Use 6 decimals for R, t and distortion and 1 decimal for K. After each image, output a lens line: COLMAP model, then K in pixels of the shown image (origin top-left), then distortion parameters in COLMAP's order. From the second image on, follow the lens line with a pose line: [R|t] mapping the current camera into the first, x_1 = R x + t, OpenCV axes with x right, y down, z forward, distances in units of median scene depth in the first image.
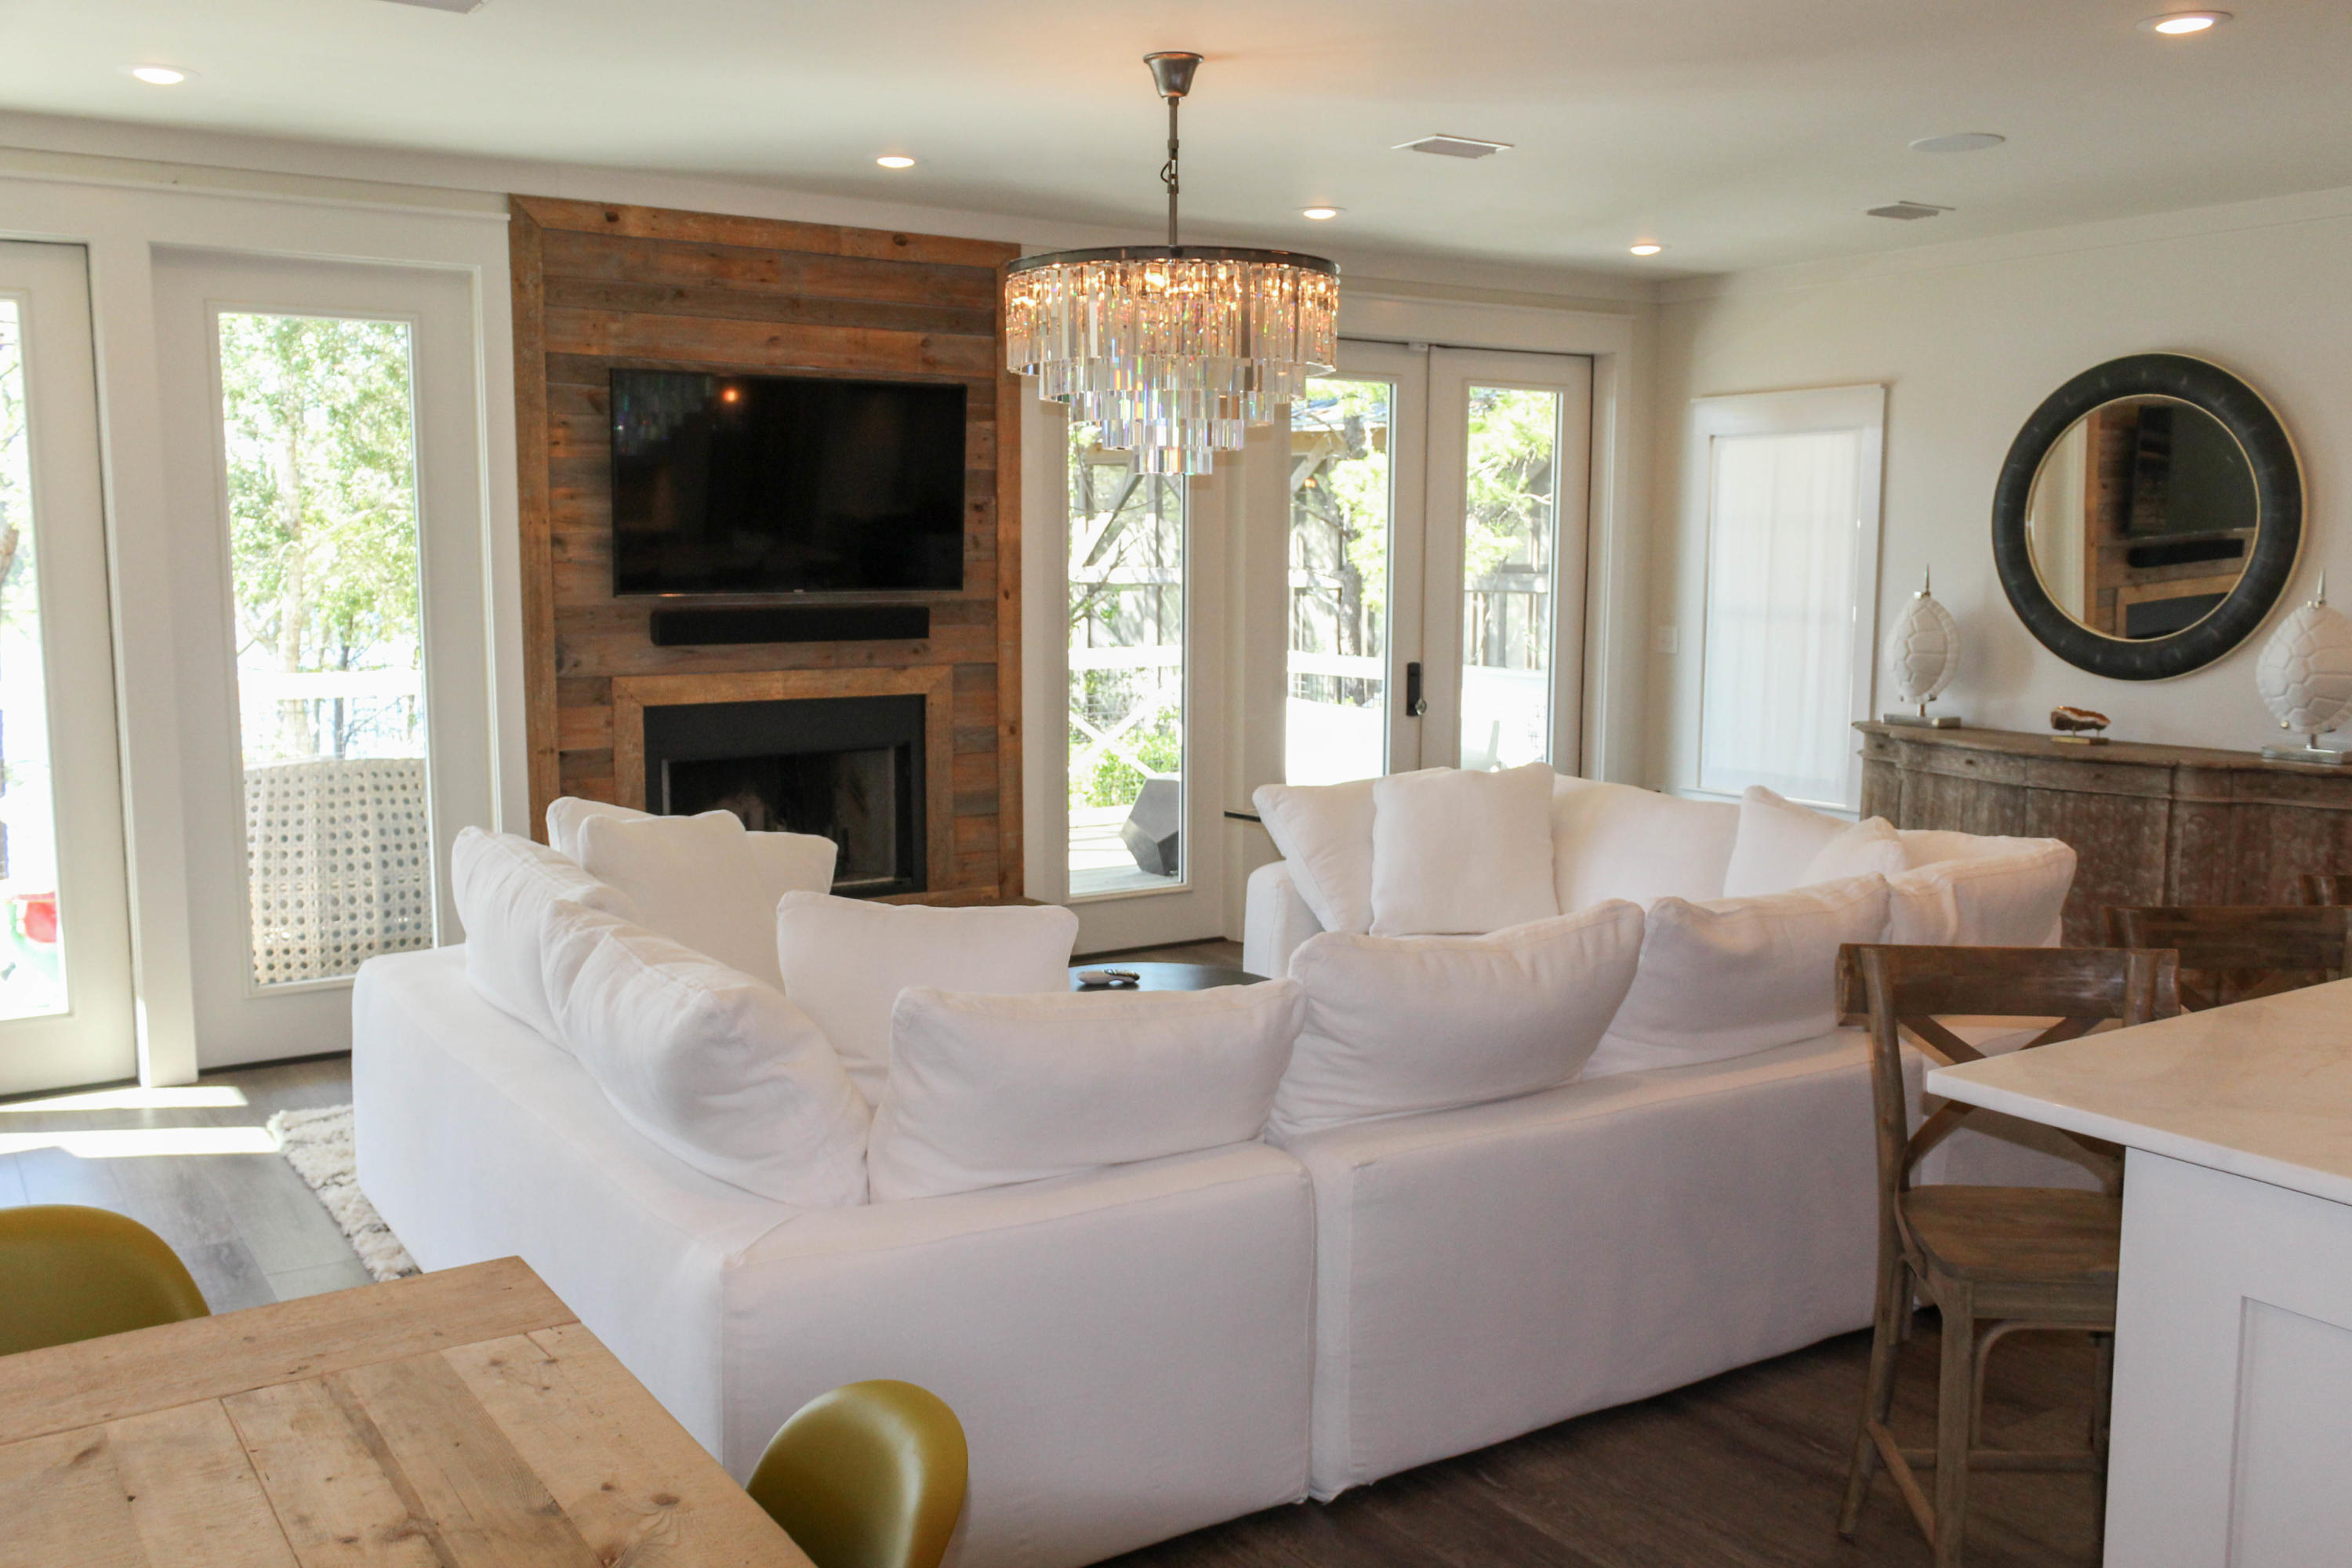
lens RADIAL K [[1937.6, 0, 1177.2], [0, 1937.6, 792.6], [0, 0, 1]] dist [-0.005608, -0.001556]
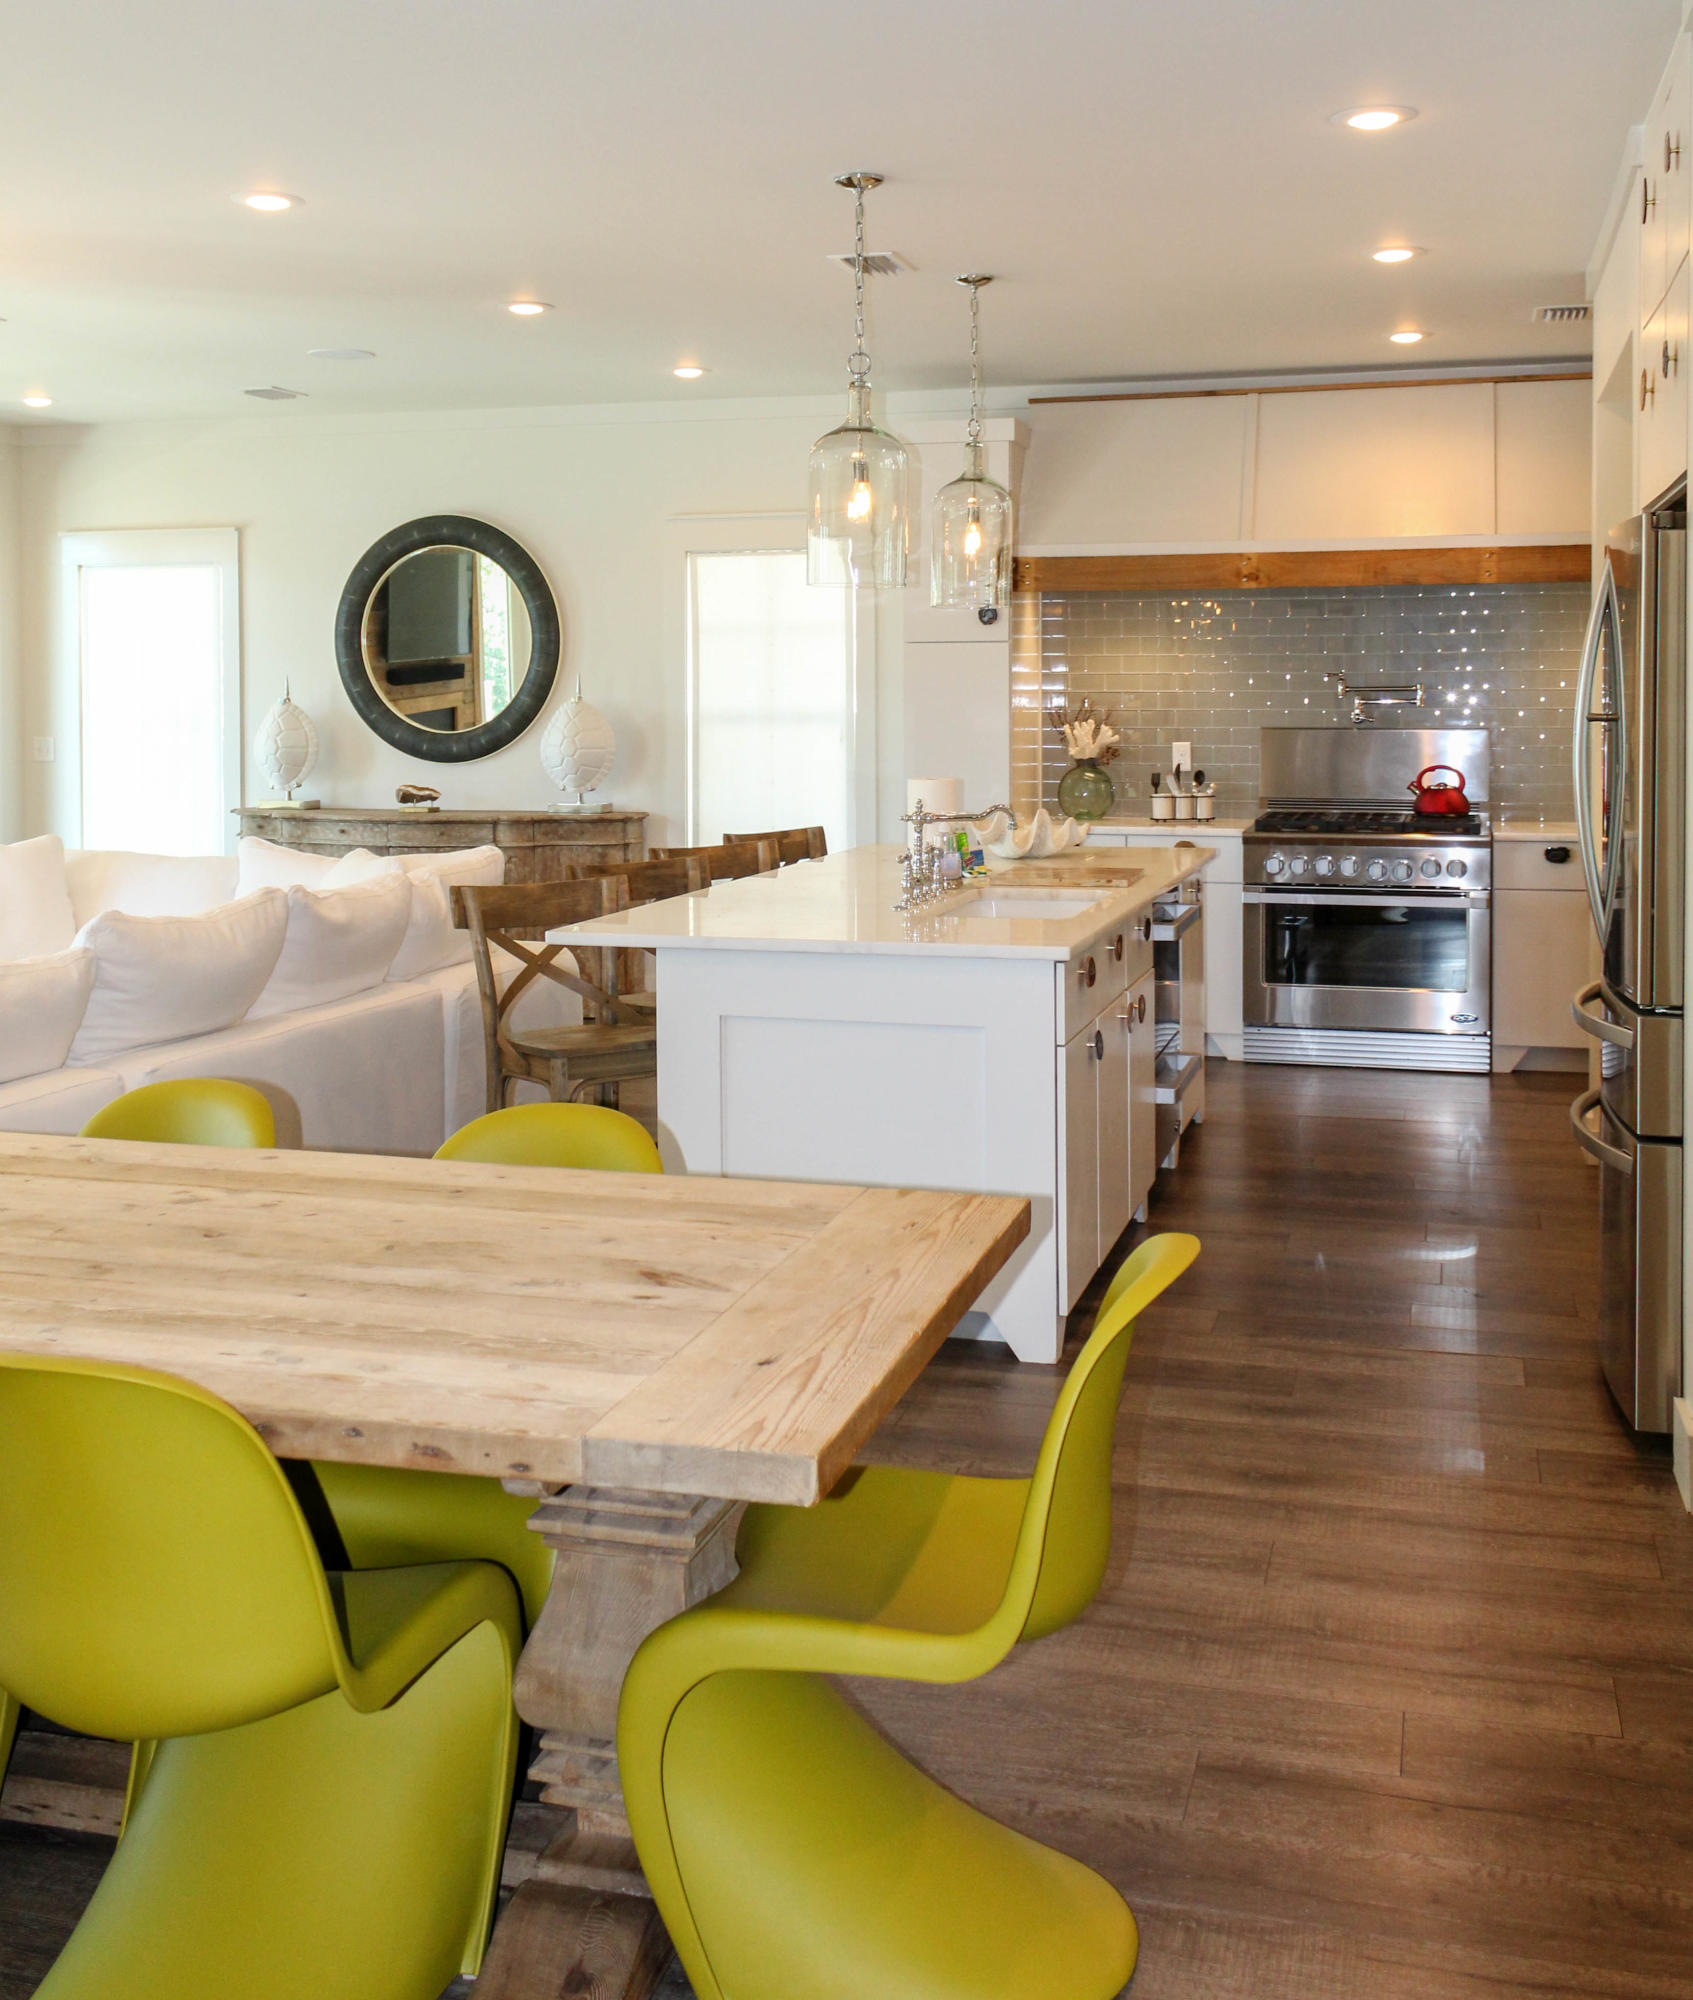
lens RADIAL K [[2080.3, 0, 817.3], [0, 2080.3, 797.2], [0, 0, 1]] dist [0.006148, 0.000000]
pose [[0.752675, -0.037980, 0.657295, -0.257474], [0.087924, 0.995191, -0.043179, 0.050426], [-0.652494, 0.090292, 0.752395, -0.225927]]
